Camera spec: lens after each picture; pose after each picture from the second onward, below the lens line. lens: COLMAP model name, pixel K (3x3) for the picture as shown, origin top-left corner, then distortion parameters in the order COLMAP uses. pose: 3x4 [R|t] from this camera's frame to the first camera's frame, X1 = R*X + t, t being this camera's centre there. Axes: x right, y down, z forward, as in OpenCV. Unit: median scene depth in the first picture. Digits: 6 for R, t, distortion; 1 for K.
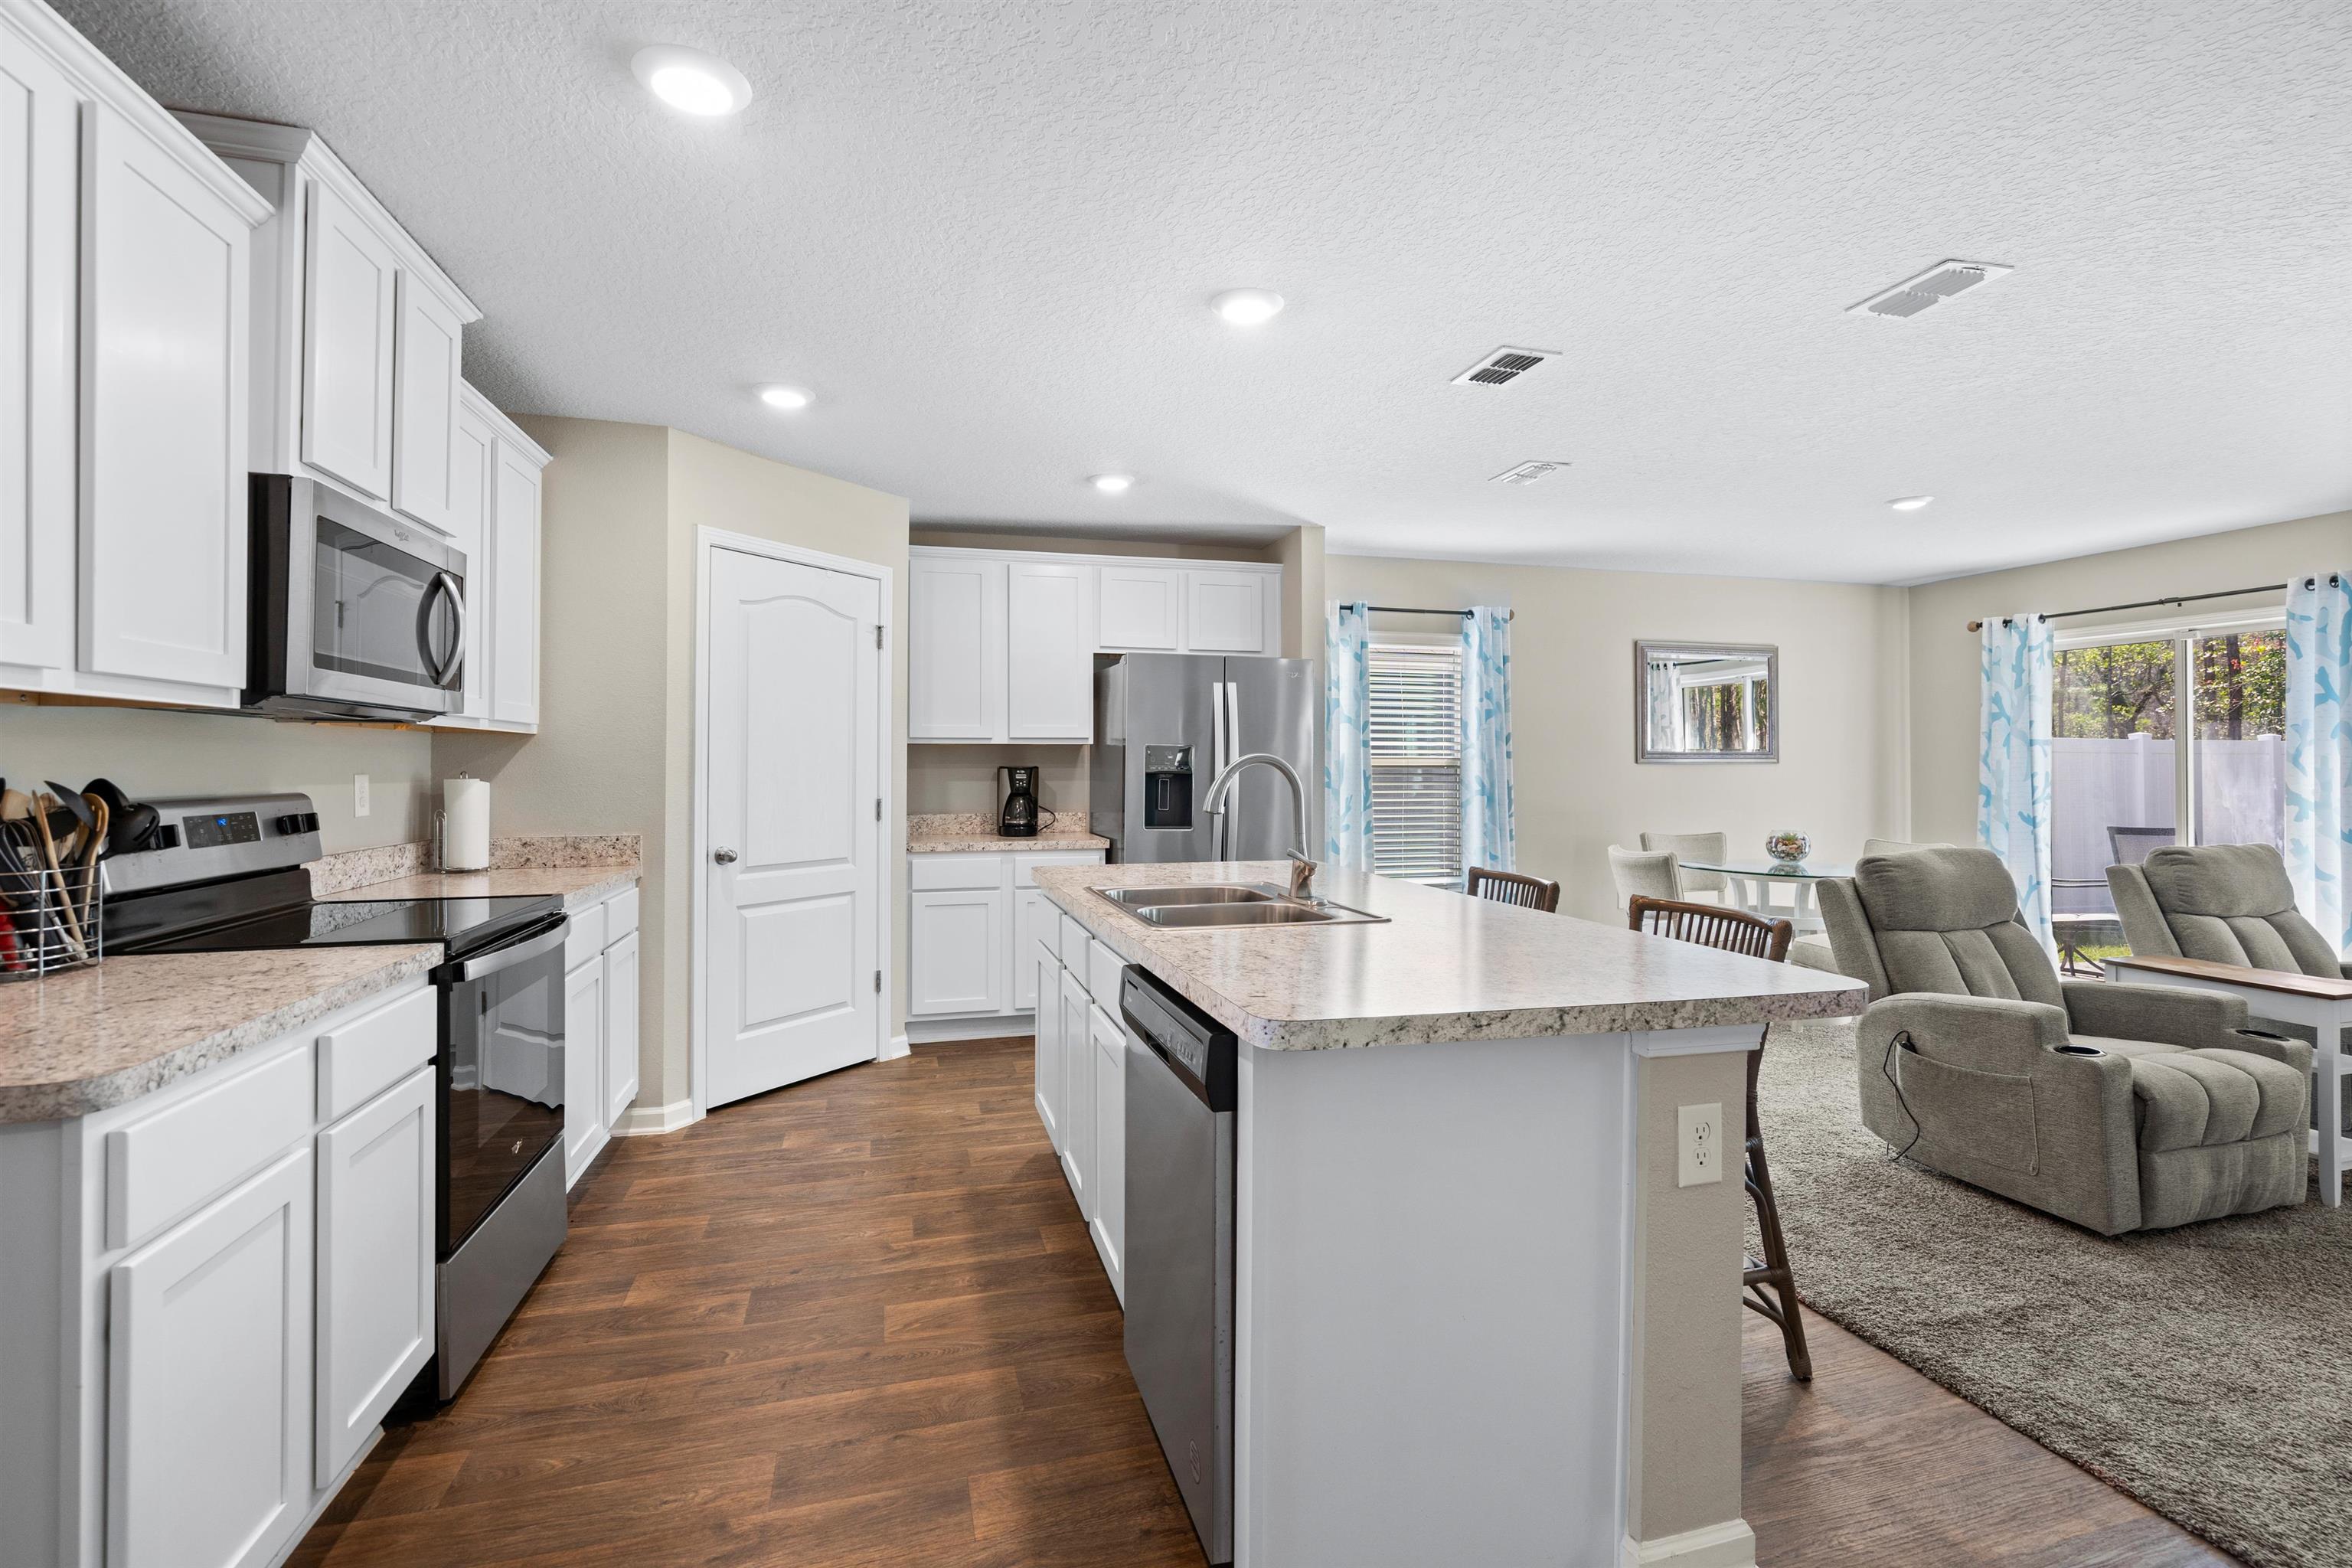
lens RADIAL K [[1069.2, 0, 1181.5], [0, 1069.2, 761.2], [0, 0, 1]] dist [-0.004374, 0.001897]
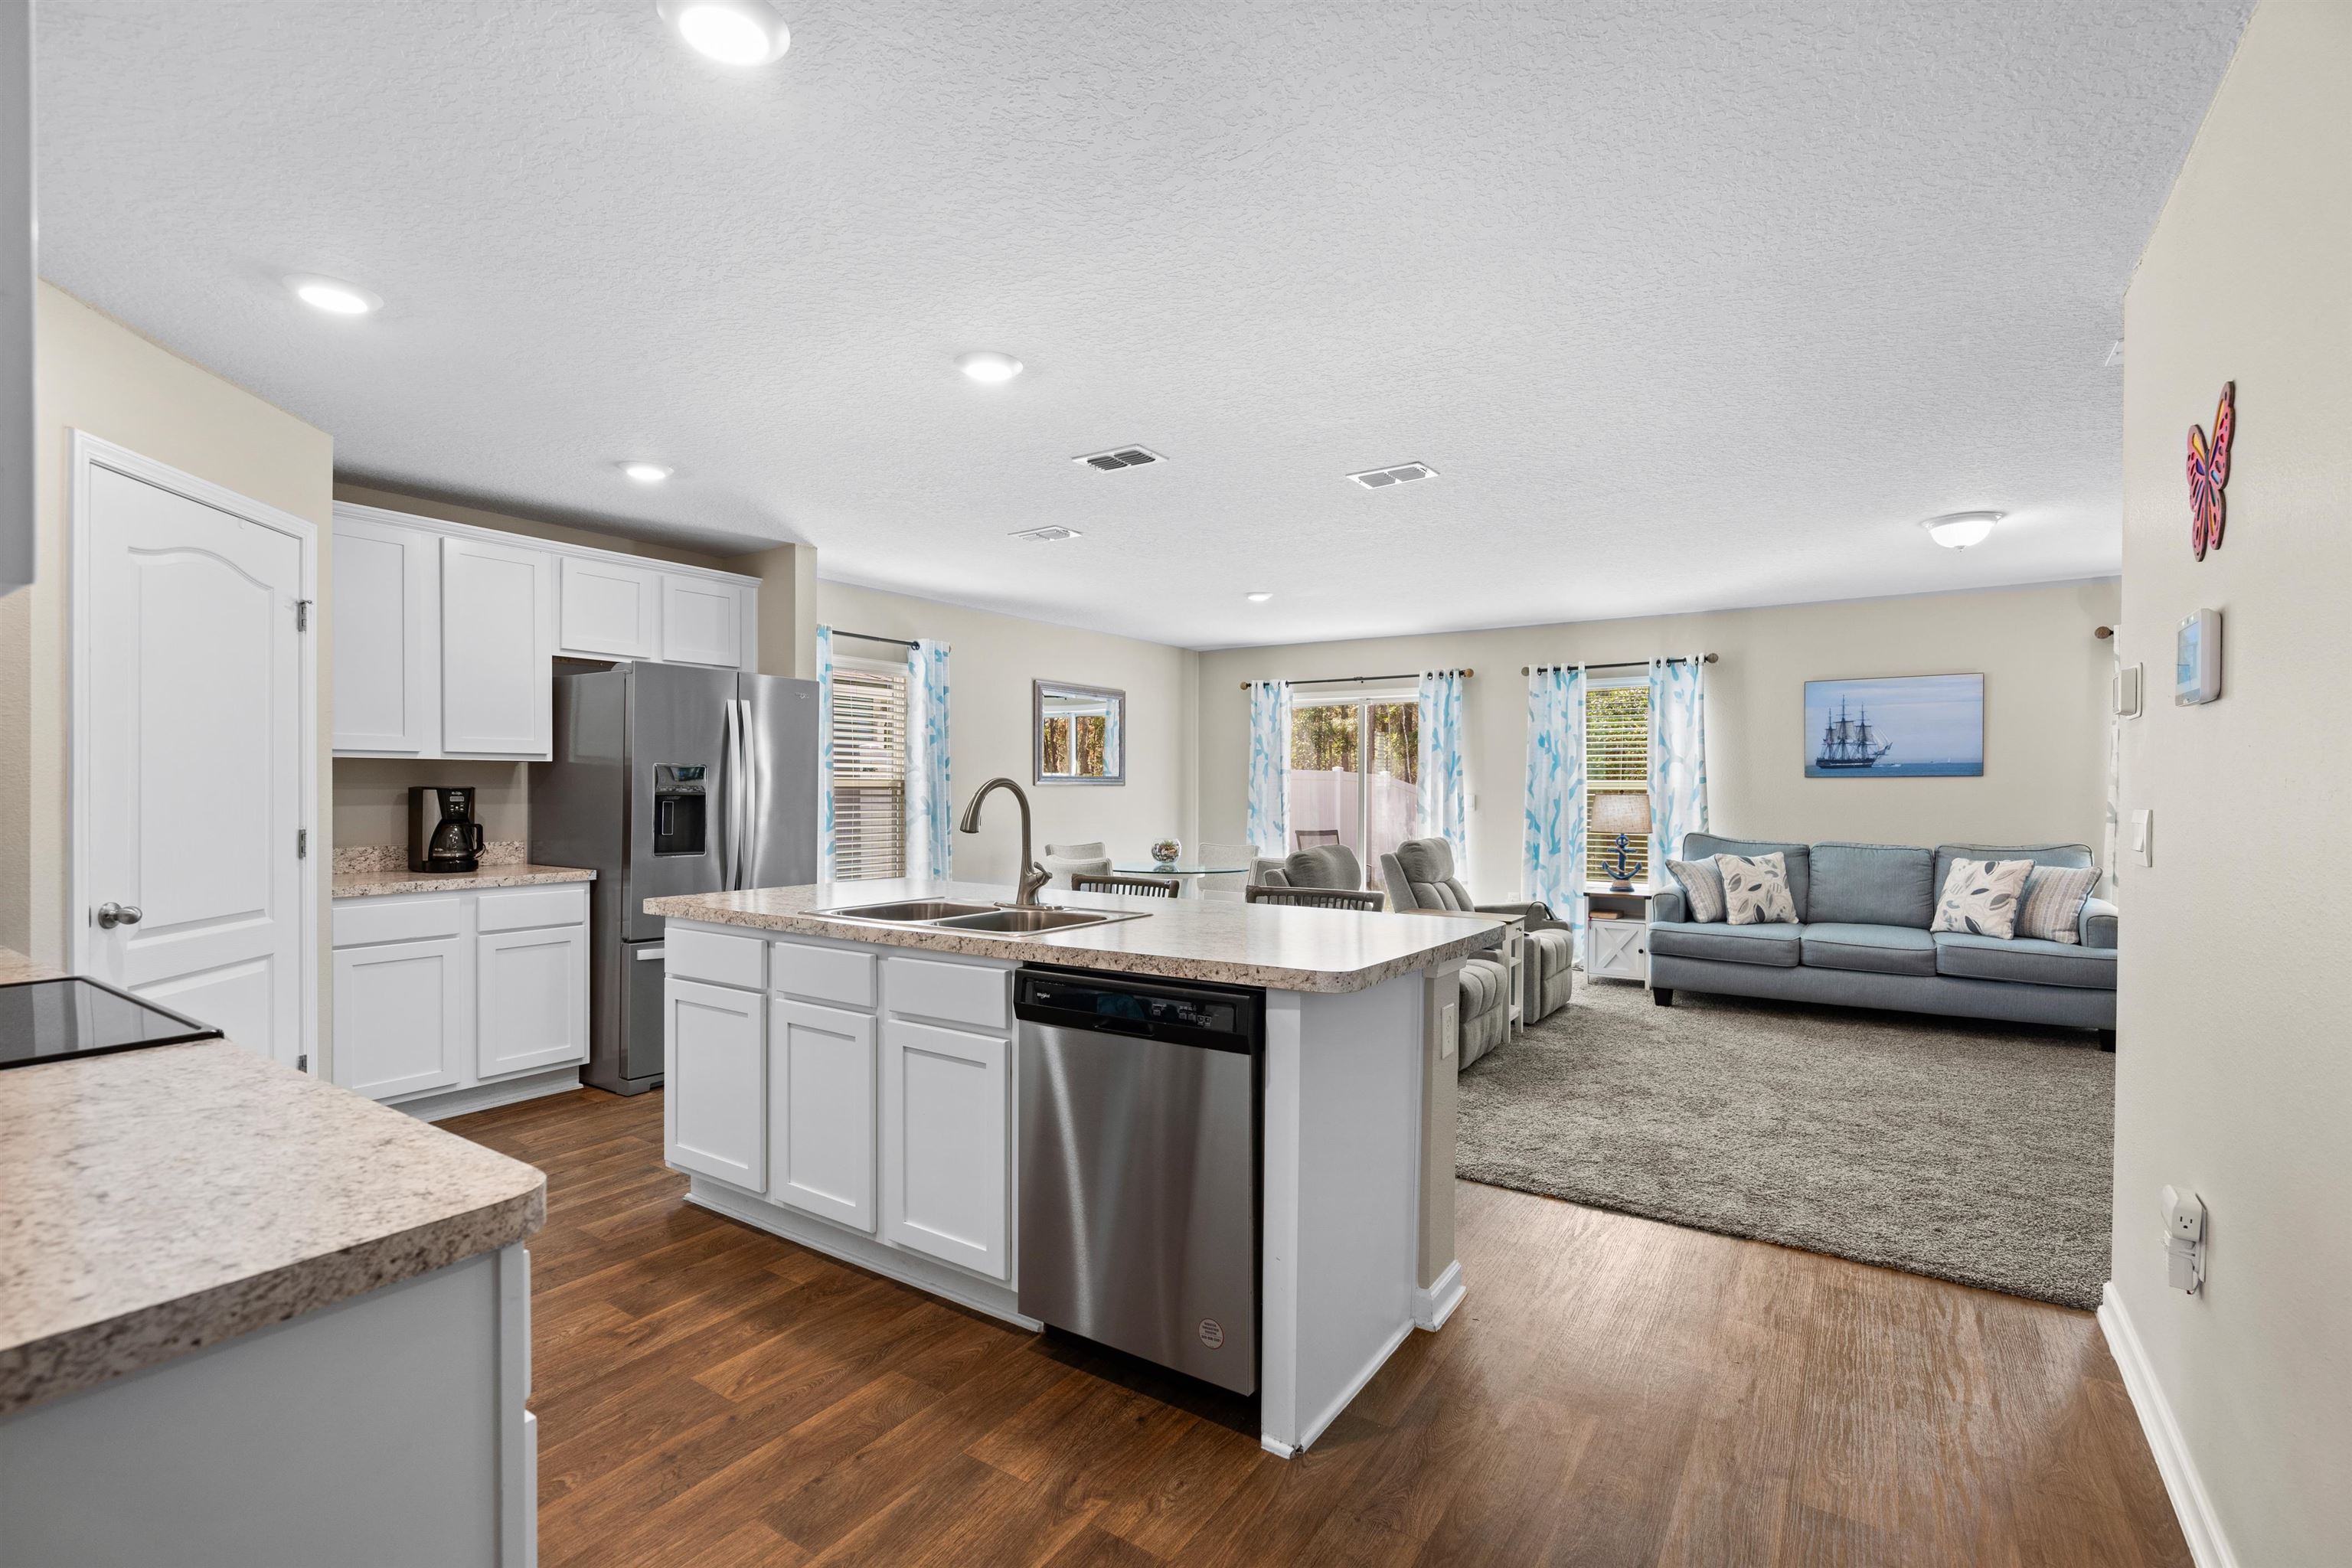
lens RADIAL K [[1069.2, 0, 1175.0], [0, 1069.2, 803.4], [0, 0, 1]] dist [-0.004374, 0.001897]
pose [[0.759758, -0.007477, 0.650163, -0.290653], [-0.005893, 0.999814, 0.018384, -0.000860], [-0.650179, -0.017799, 0.759573, 0.022830]]
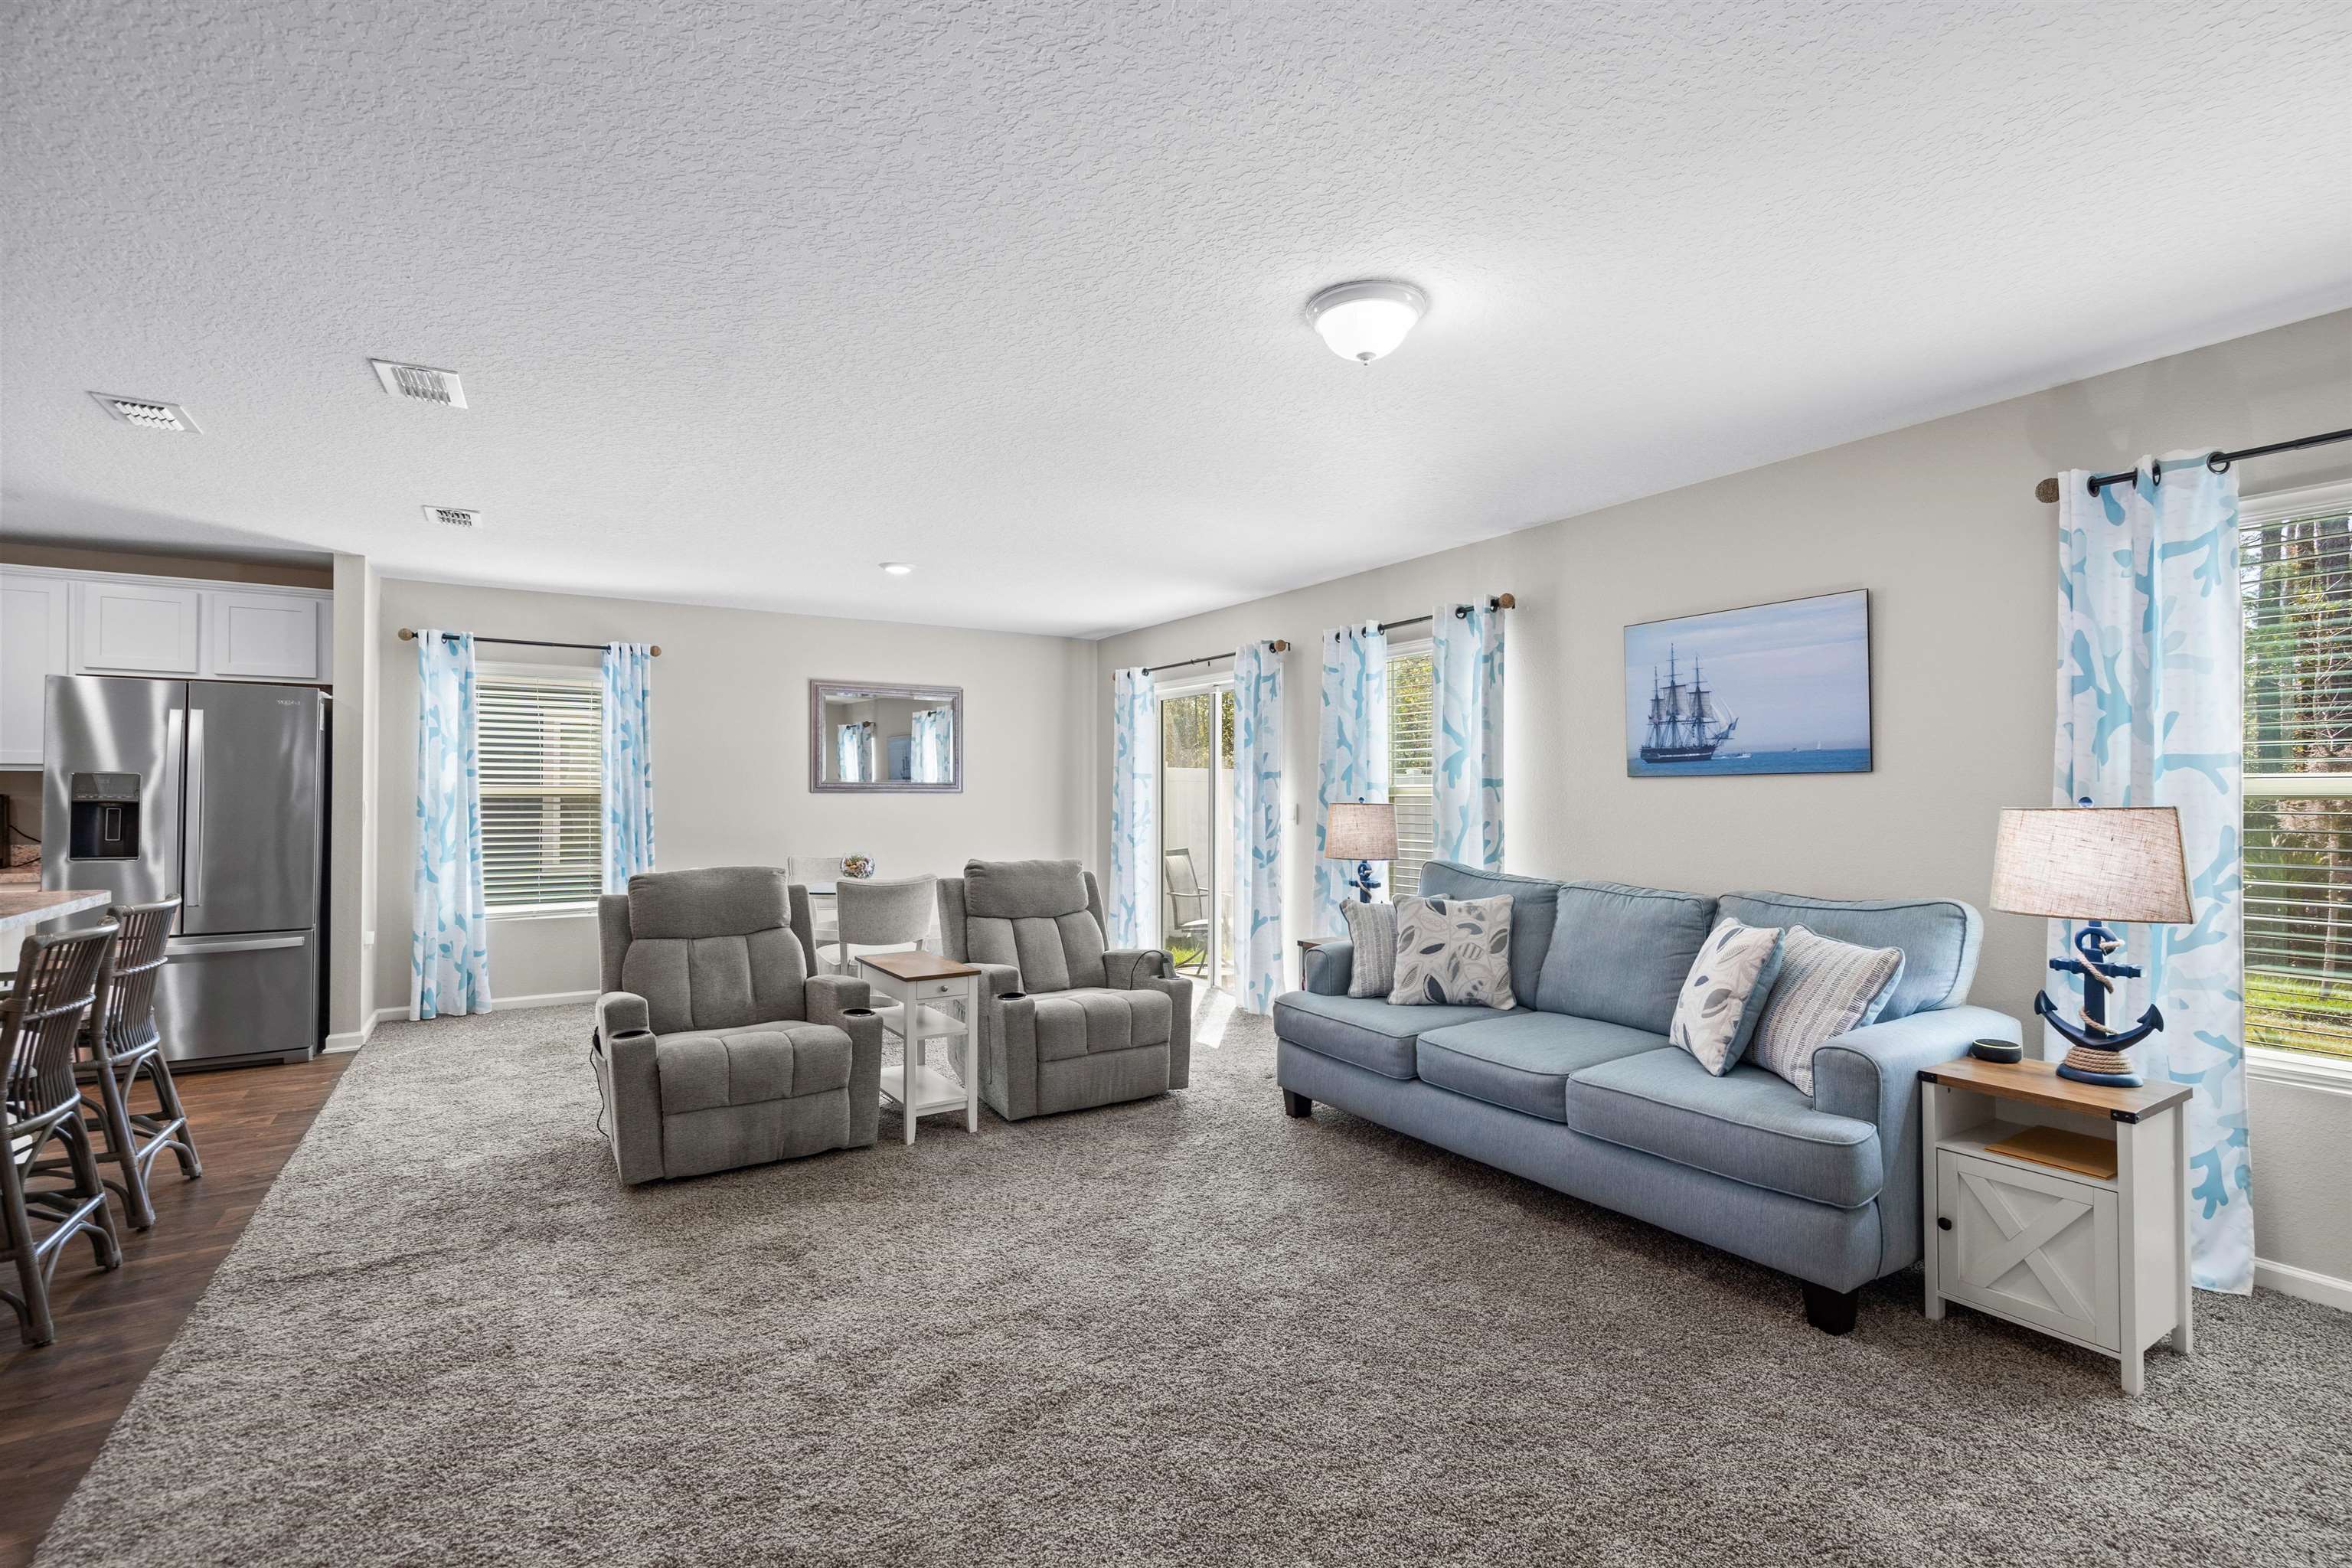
lens RADIAL K [[1069.2, 0, 1181.8], [0, 1069.2, 776.7], [0, 0, 1]] dist [-0.004374, 0.001897]
pose [[0.957721, 0.005970, 0.287637, 0.643047], [-0.002696, 0.999927, -0.011774, -0.003291], [-0.287686, 0.010501, 0.957667, -0.194328]]
